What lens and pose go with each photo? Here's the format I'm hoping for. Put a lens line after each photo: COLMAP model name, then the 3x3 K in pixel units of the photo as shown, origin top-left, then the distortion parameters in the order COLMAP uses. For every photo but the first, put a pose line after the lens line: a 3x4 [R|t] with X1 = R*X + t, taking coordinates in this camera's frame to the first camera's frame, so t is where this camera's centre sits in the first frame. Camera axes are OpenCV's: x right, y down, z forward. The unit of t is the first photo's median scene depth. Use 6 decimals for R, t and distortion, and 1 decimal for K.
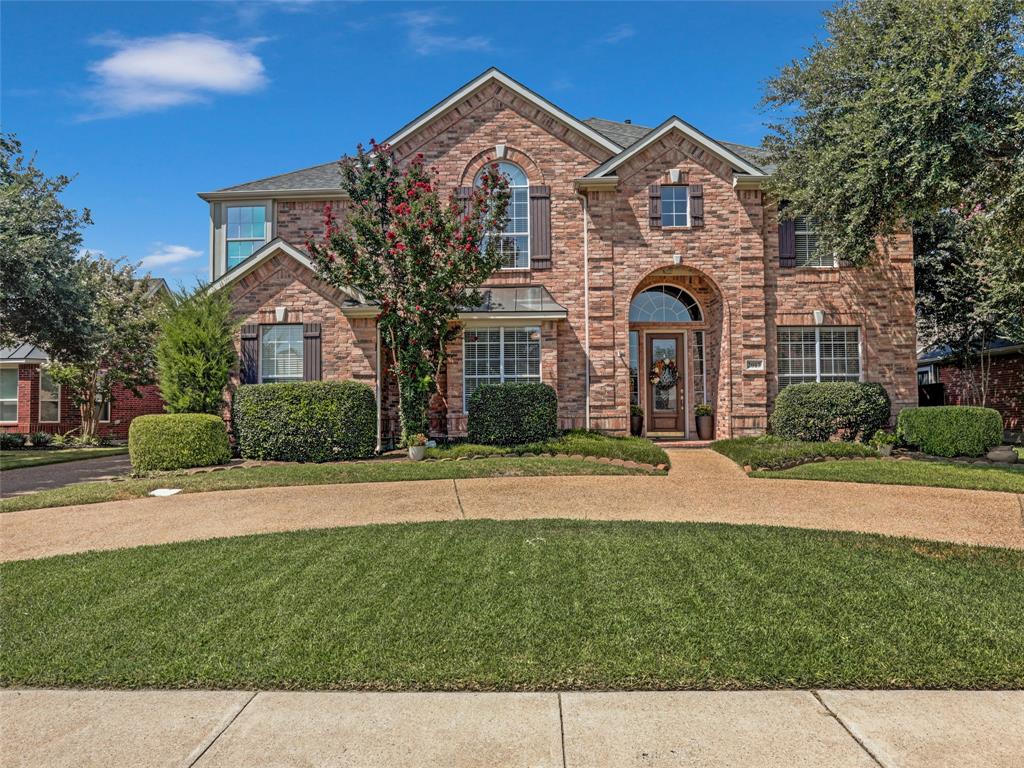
lens RADIAL K [[734.6, 0, 513.5], [0, 734.6, 363.2], [0, 0, 1]] dist [-0.068724, 0.065317]
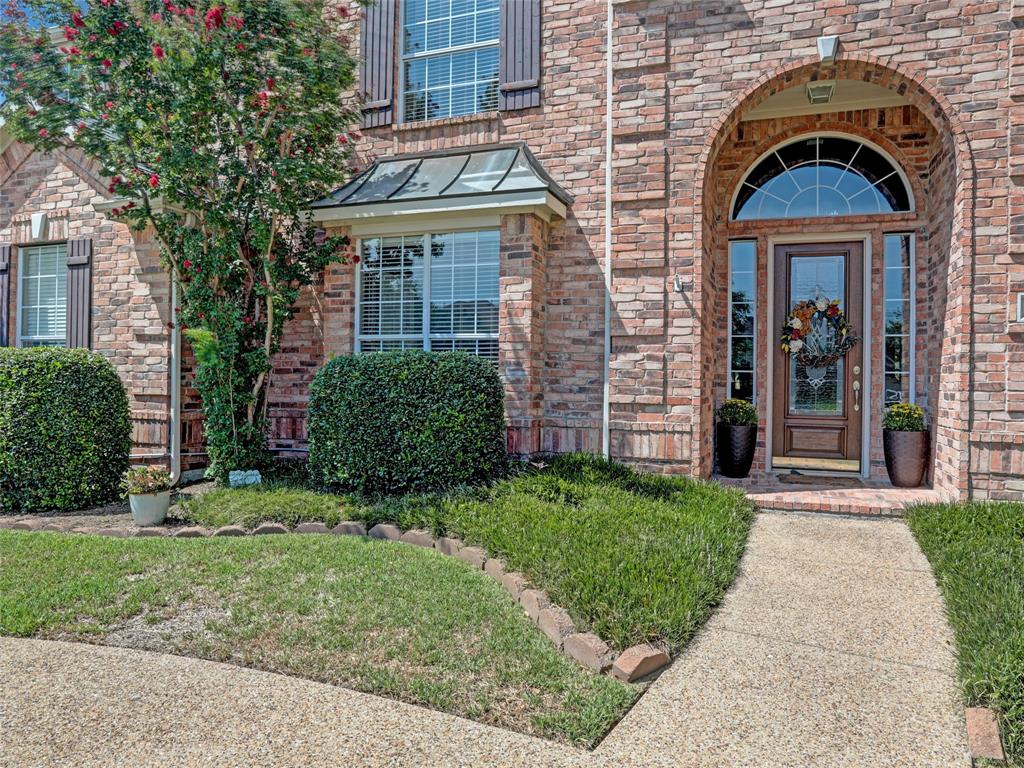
lens RADIAL K [[734.6, 0, 513.5], [0, 734.6, 363.2], [0, 0, 1]] dist [-0.068724, 0.065317]
pose [[0.946250, 0.011728, -0.323222, 0.190689], [0.006108, 0.998516, 0.054114, 0.009317], [0.323377, -0.053179, 0.944775, 0.557560]]
